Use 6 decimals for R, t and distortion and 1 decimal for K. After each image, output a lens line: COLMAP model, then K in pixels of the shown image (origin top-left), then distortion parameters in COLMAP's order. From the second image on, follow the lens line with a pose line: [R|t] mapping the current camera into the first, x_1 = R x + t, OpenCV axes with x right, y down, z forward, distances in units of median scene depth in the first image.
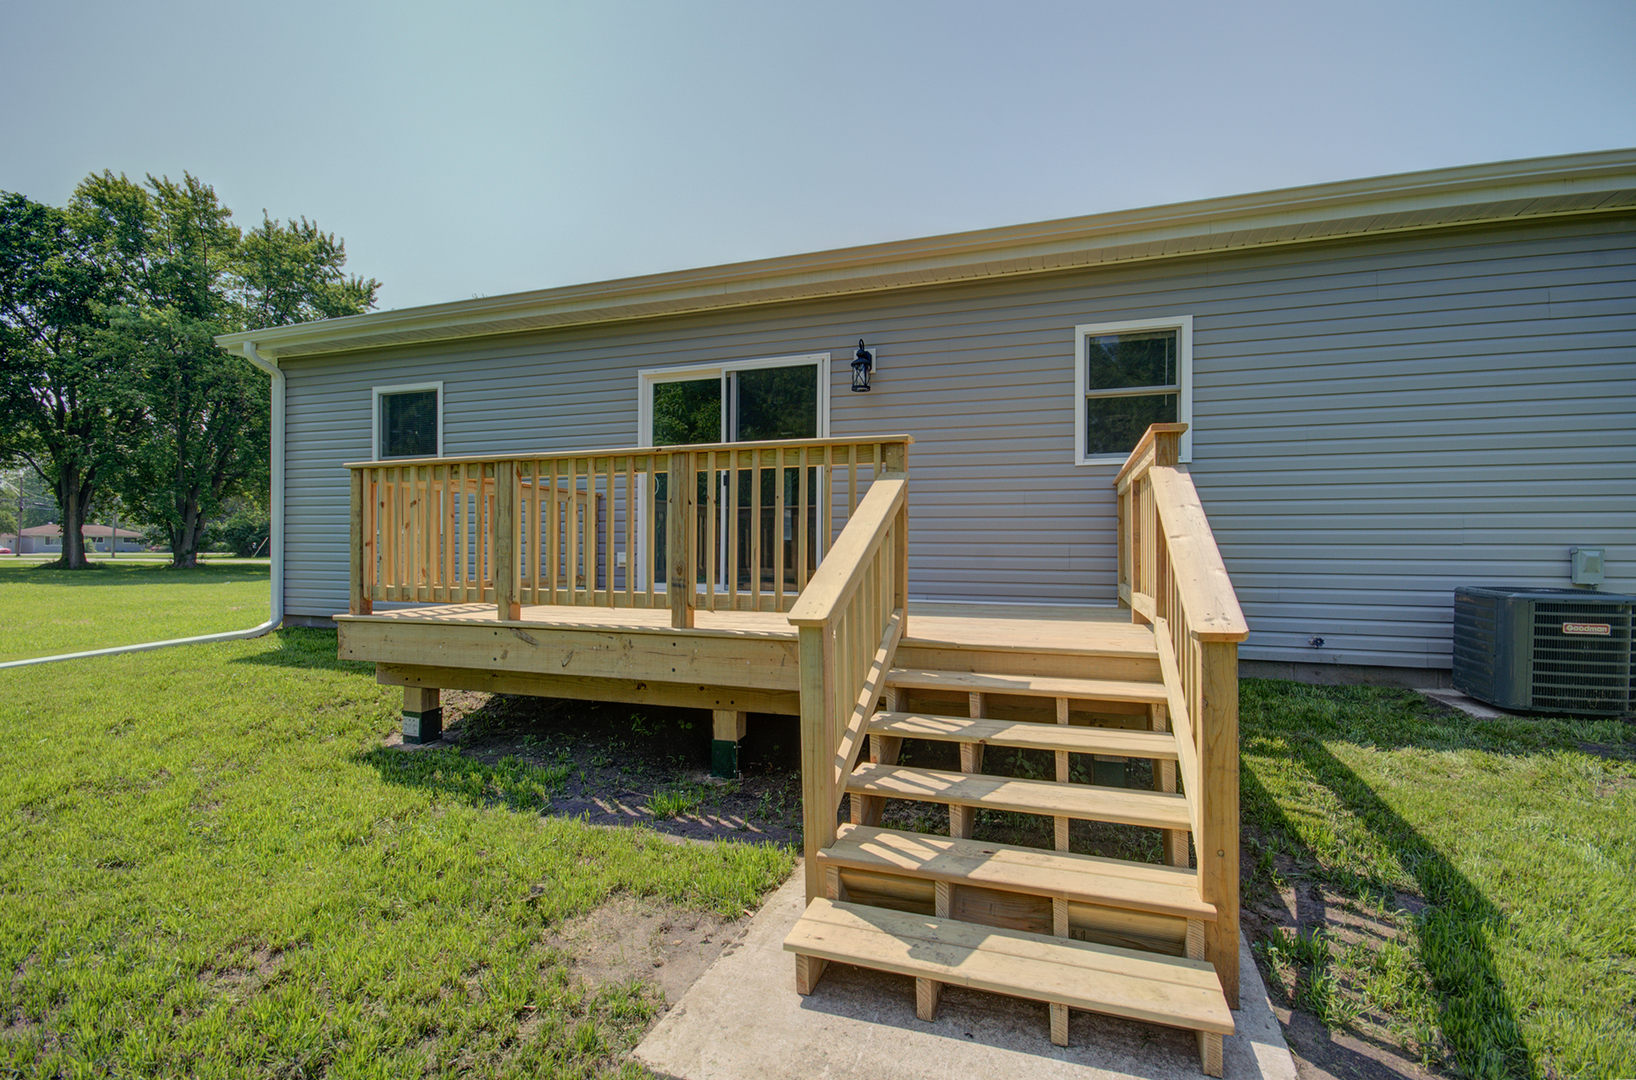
lens RADIAL K [[718.1, 0, 817.0], [0, 718.1, 537.0], [0, 0, 1]] dist [0.000508, -0.003254]
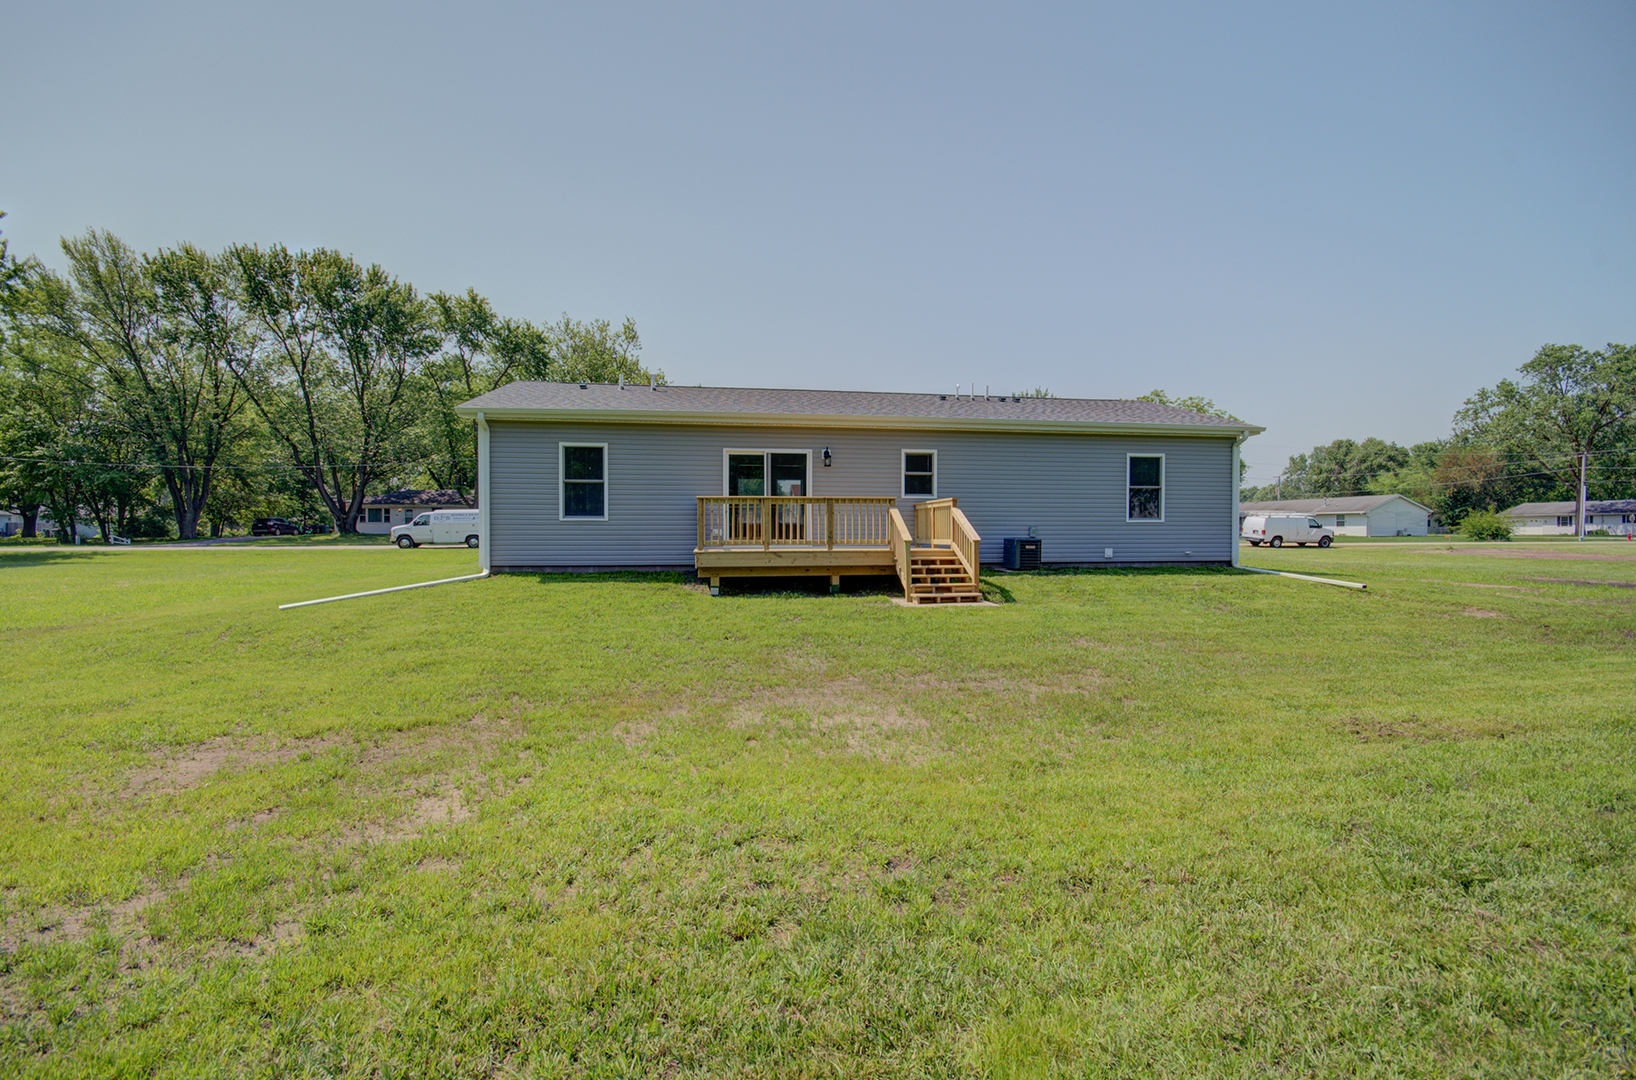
lens RADIAL K [[718.1, 0, 818.3], [0, 718.1, 532.5], [0, 0, 1]] dist [0.000508, -0.003254]
pose [[0.887480, -0.004507, 0.460825, -1.241816], [-0.004881, 0.999804, 0.019180, -0.016552], [-0.460821, -0.019271, 0.887284, -1.374707]]
